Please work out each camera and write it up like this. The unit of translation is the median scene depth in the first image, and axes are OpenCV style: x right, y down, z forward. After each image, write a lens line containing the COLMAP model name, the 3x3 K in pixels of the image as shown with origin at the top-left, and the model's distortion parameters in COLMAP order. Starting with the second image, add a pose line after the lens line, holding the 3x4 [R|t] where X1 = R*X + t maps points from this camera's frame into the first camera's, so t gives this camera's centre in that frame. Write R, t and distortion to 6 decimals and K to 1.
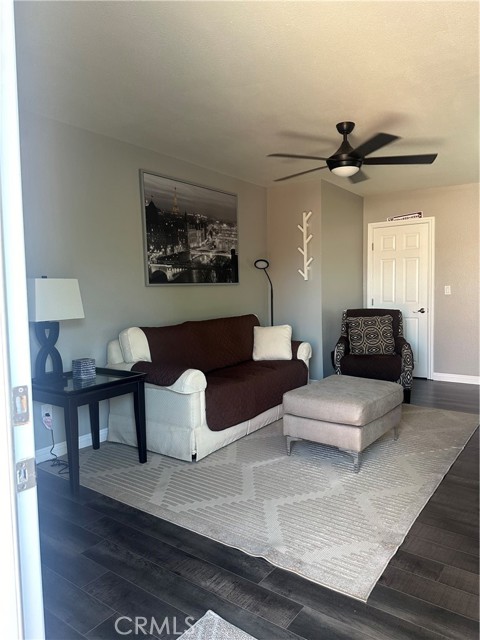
lens RADIAL K [[450.1, 0, 240.0], [0, 450.1, 320.0], [0, 0, 1]] dist [0.034042, -0.068616]
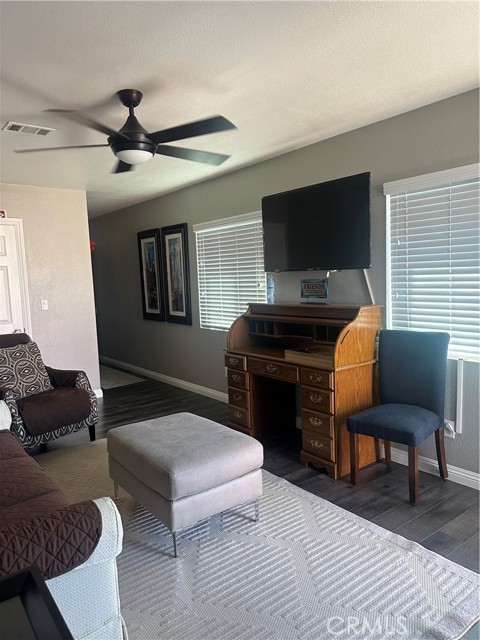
lens RADIAL K [[450.1, 0, 240.0], [0, 450.1, 320.0], [0, 0, 1]] dist [0.034042, -0.068616]
pose [[0.280972, -0.088965, 0.955584, -0.362219], [0.100953, 0.992910, 0.062756, -0.069266], [-0.954392, 0.078837, 0.287961, 0.500506]]
